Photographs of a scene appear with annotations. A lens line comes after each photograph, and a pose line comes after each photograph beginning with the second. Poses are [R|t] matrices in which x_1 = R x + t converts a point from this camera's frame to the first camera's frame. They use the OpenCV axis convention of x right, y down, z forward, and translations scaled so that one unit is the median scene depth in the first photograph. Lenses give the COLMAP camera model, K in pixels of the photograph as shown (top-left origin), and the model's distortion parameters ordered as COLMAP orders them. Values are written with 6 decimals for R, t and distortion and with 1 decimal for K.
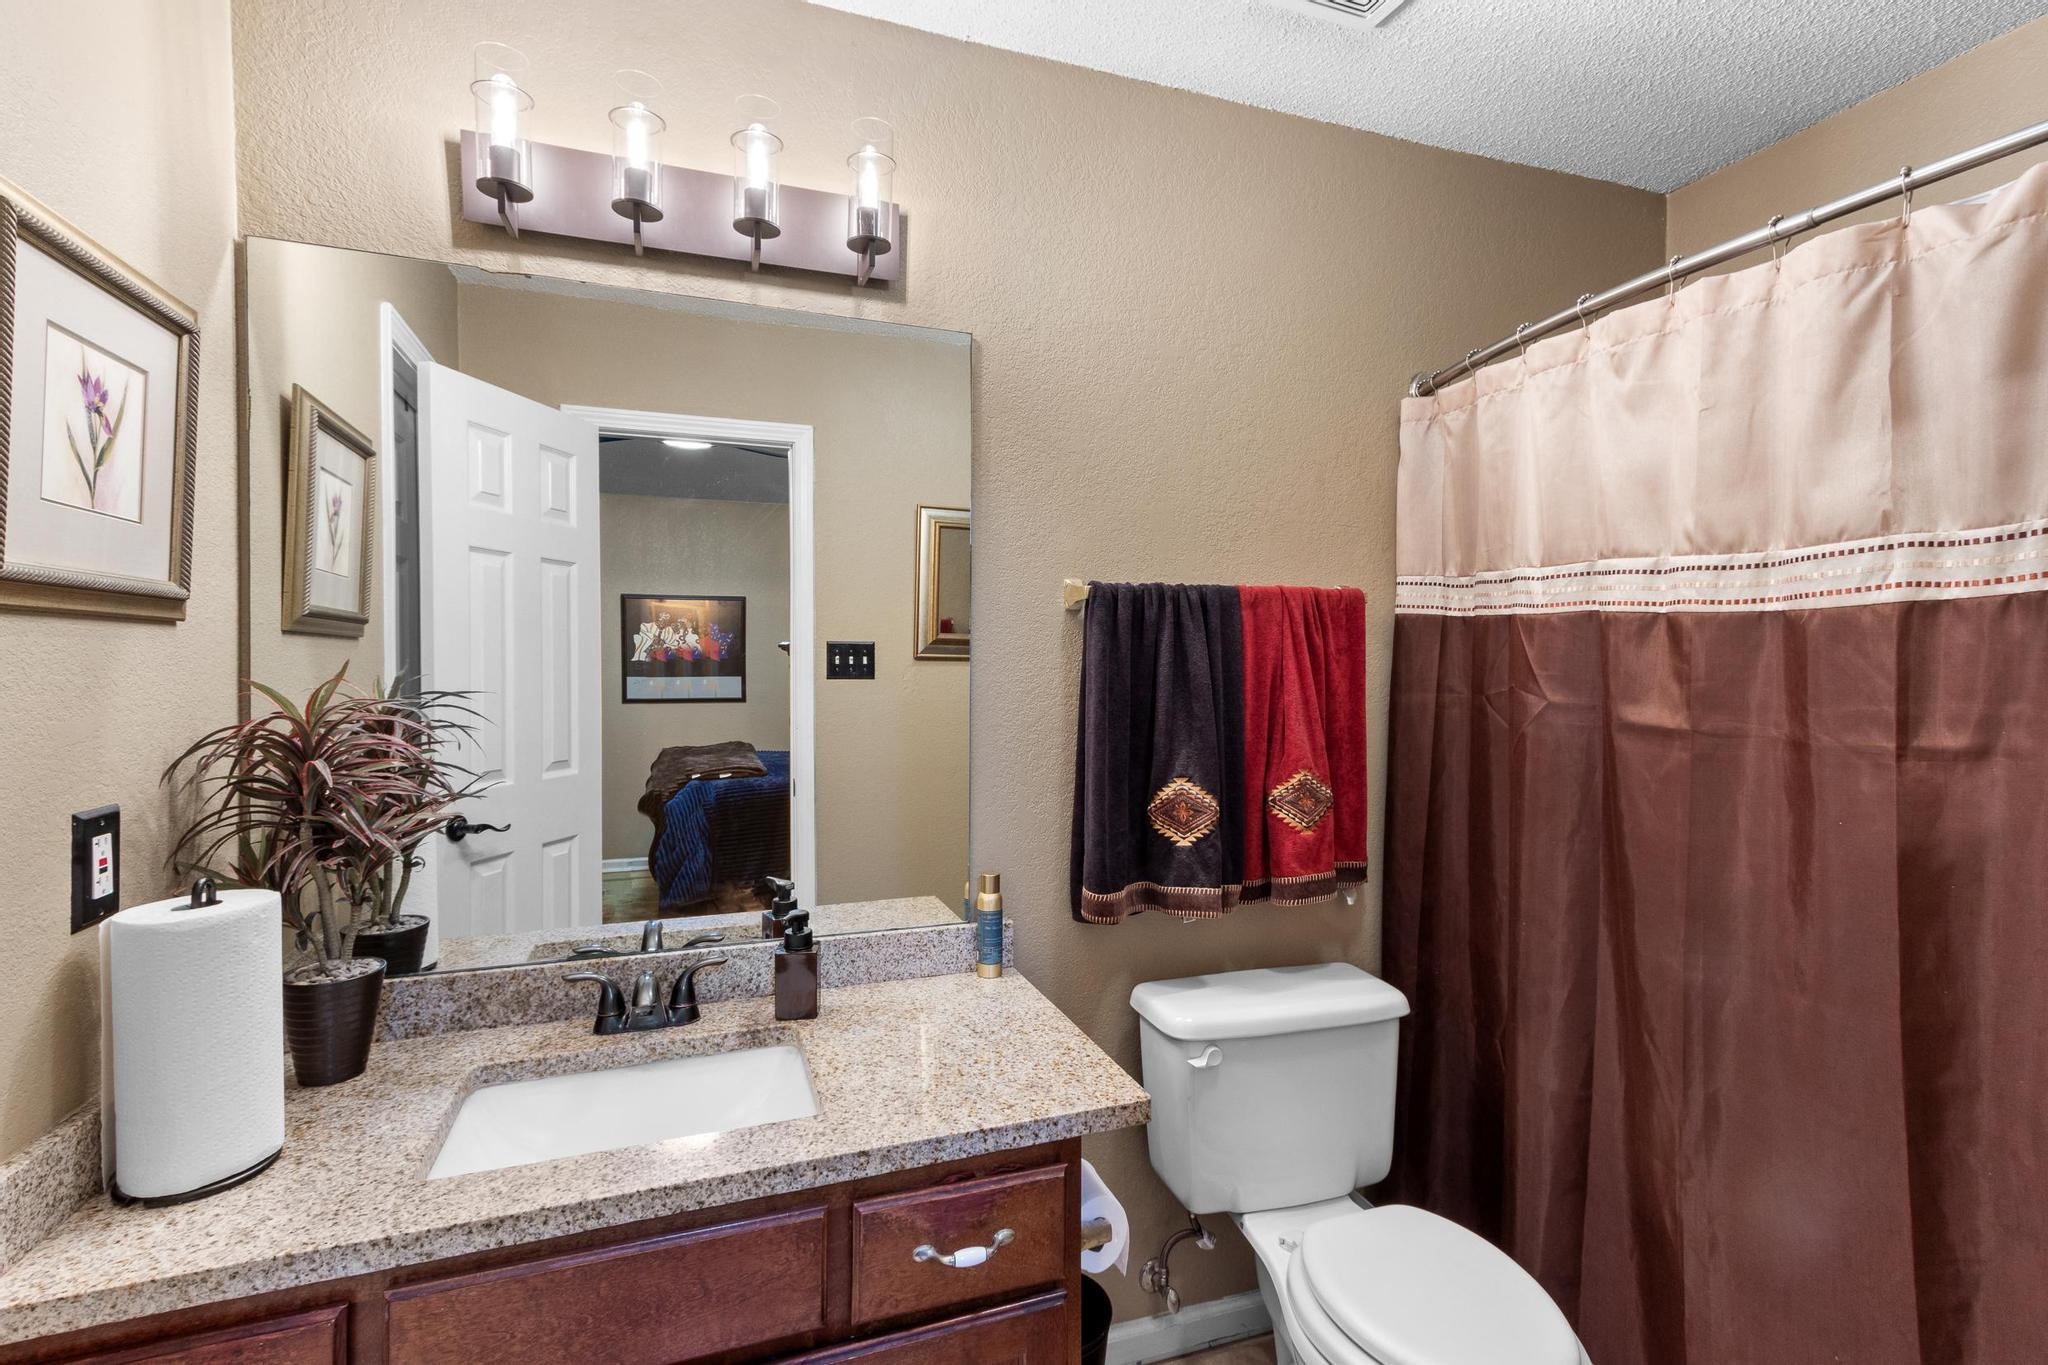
lens RADIAL K [[931.0, 0, 1011.0], [0, 931.0, 670.9], [0, 0, 1]] dist [0.024003, -0.001097]
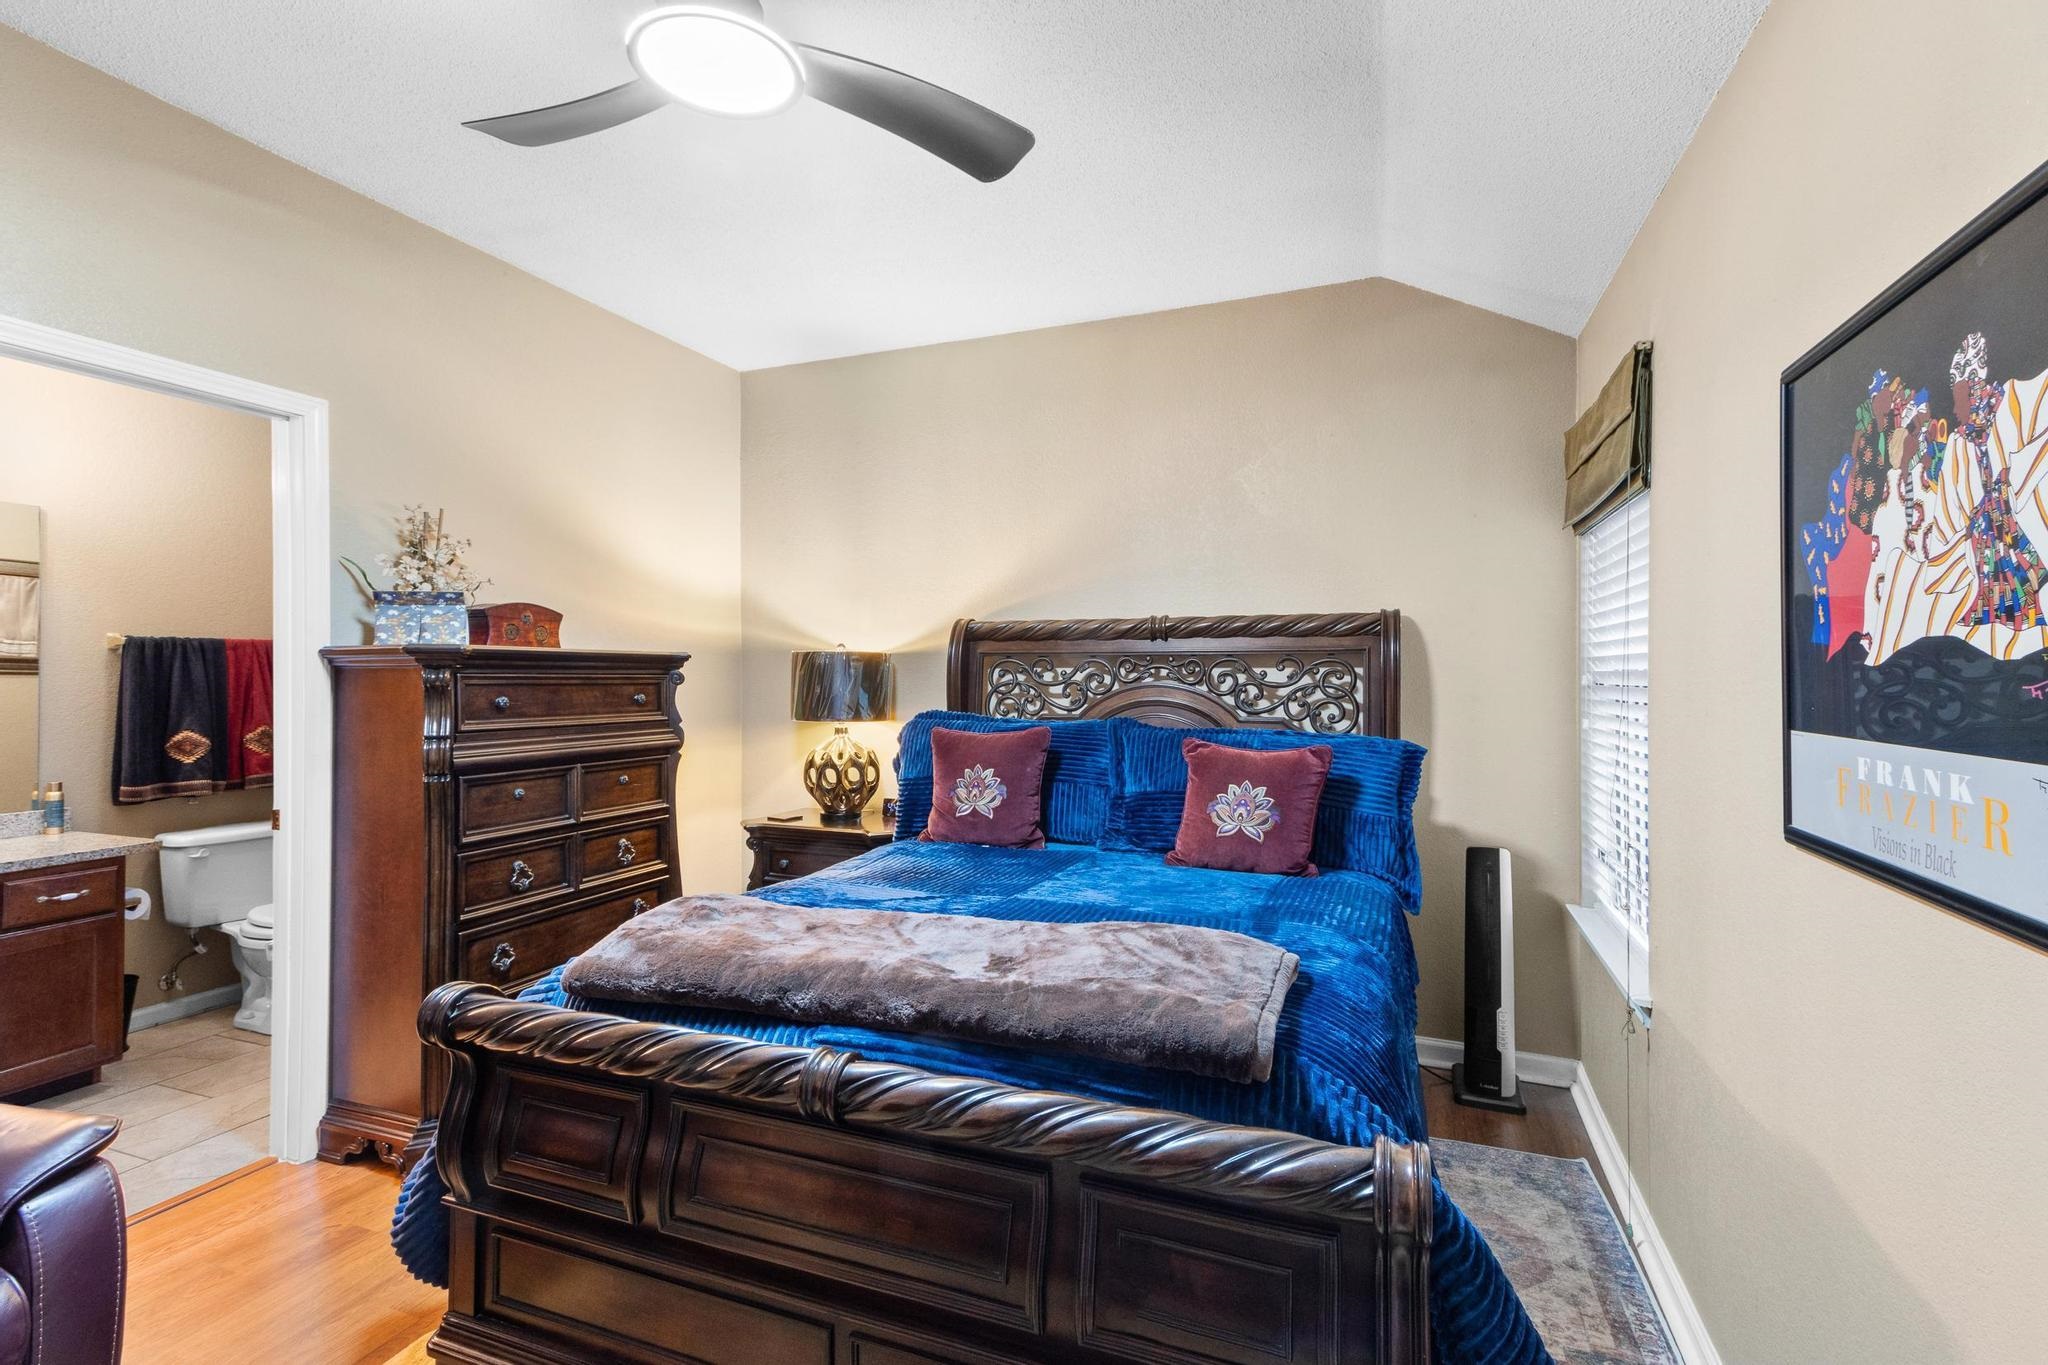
lens RADIAL K [[931.0, 0, 1009.7], [0, 931.0, 673.7], [0, 0, 1]] dist [0.024003, -0.001097]
pose [[0.654385, 0.001417, 0.756160, -0.218759], [0.006900, 0.999945, -0.007845, 0.016007], [-0.756130, 0.010351, 0.654340, -1.802215]]
